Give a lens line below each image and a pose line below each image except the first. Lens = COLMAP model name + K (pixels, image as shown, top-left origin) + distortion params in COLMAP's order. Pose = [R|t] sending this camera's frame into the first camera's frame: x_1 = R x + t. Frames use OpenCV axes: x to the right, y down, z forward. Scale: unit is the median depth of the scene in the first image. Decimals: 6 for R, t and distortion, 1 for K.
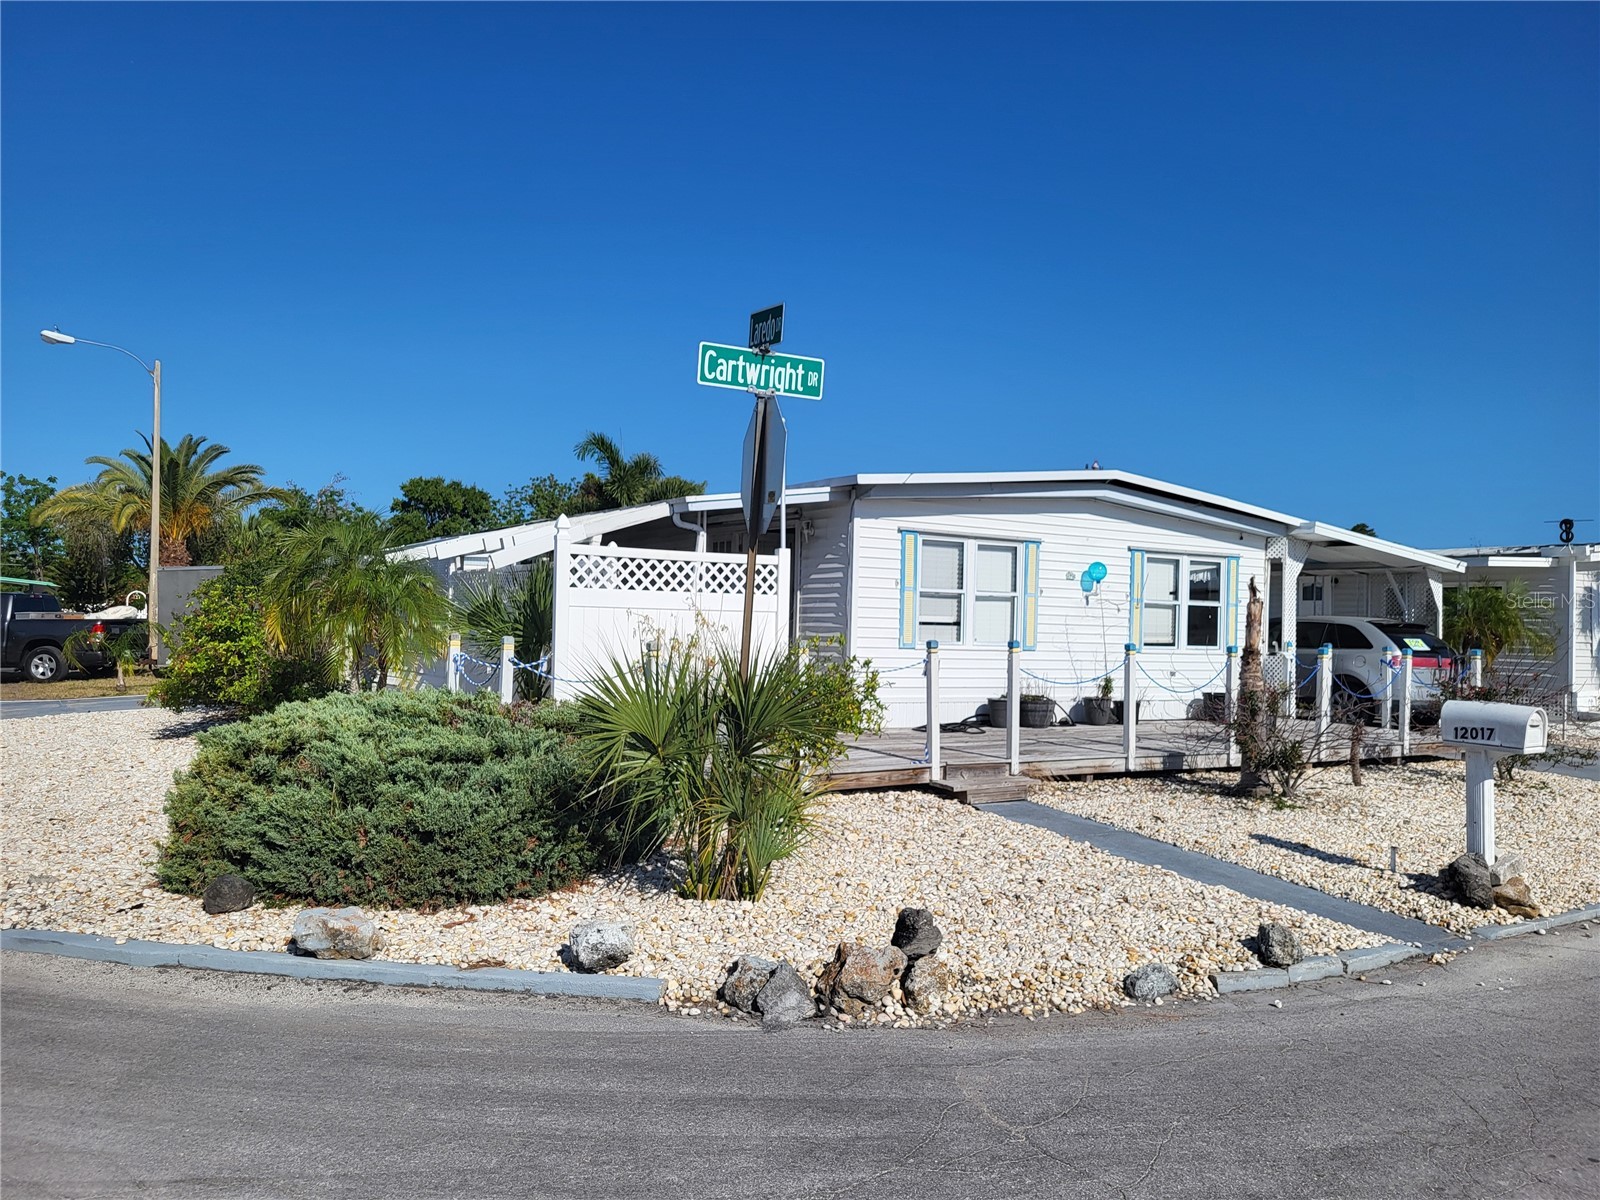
lens RADIAL K [[1218.4, 0, 806.7], [0, 1218.4, 608.9], [0, 0, 1]] dist [0.010529, -0.000288]
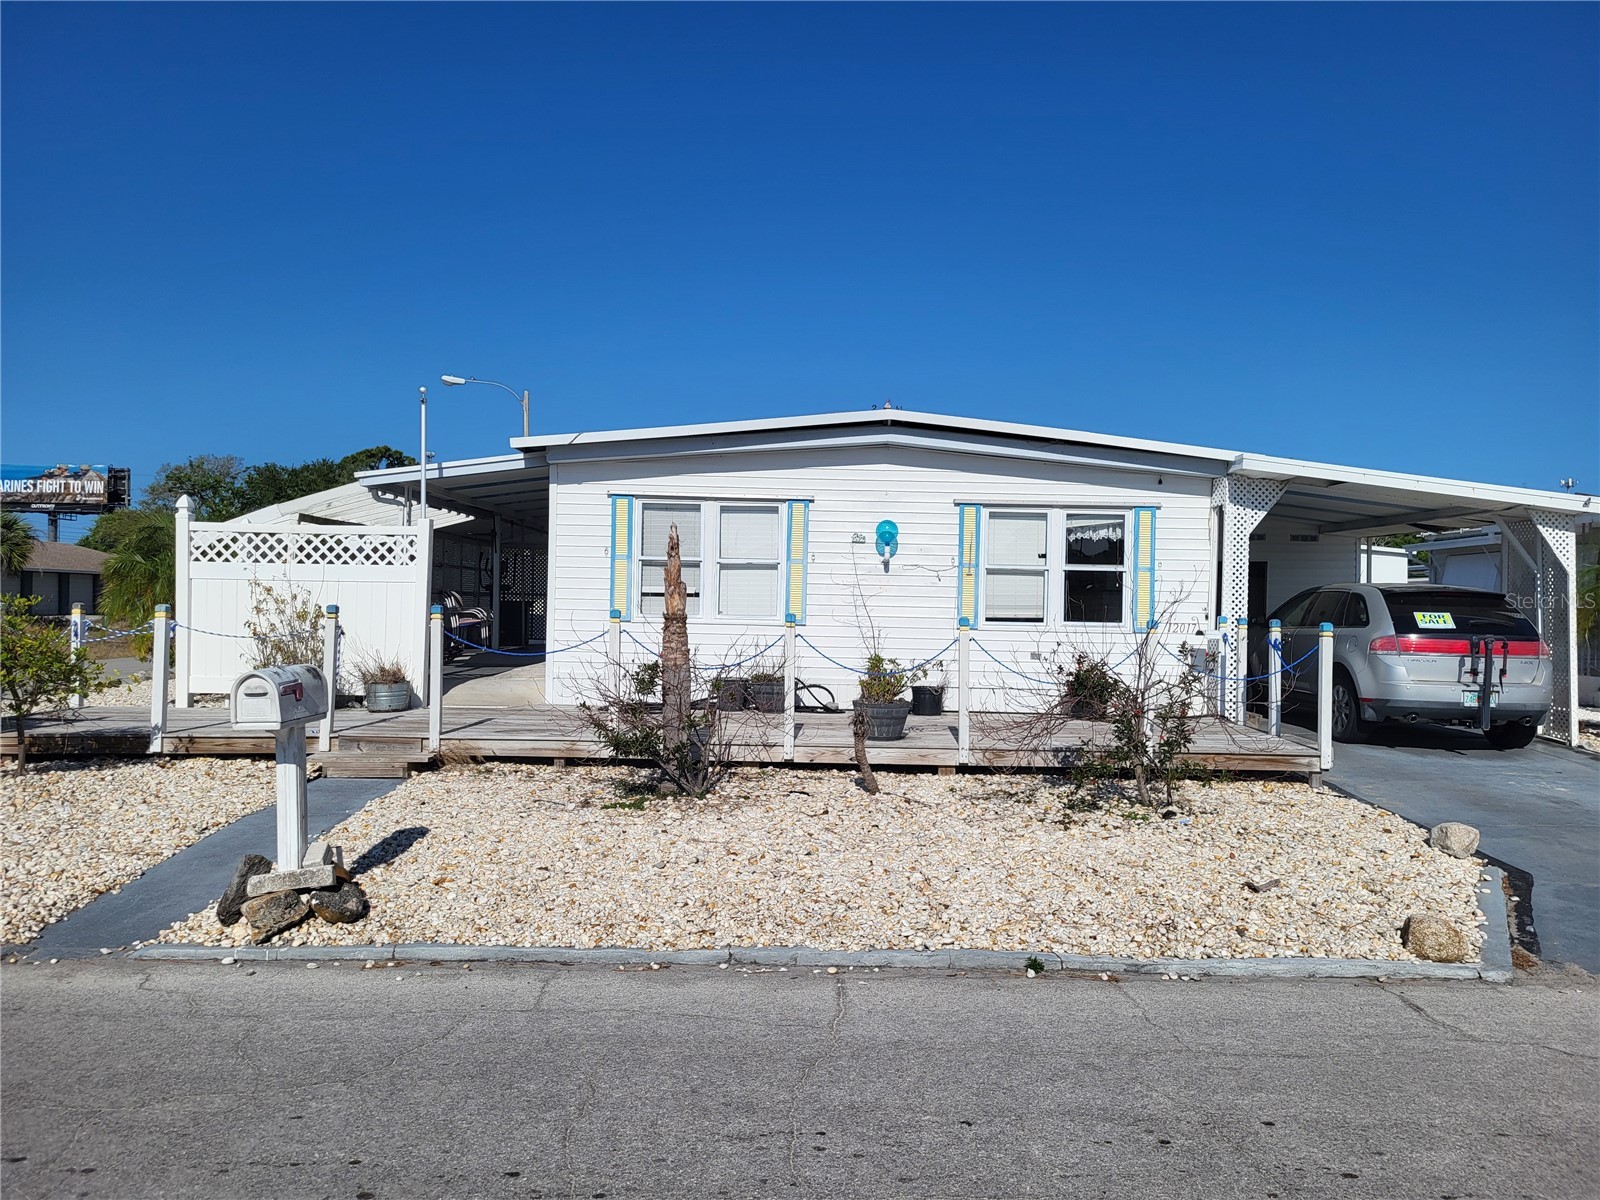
lens RADIAL K [[1218.4, 0, 803.2], [0, 1218.4, 591.4], [0, 0, 1]] dist [0.010529, -0.000288]
pose [[0.861599, -0.015178, -0.507363, 0.580053], [0.009194, 0.999856, -0.014299, 0.020776], [0.507507, 0.007655, 0.861614, 0.232204]]
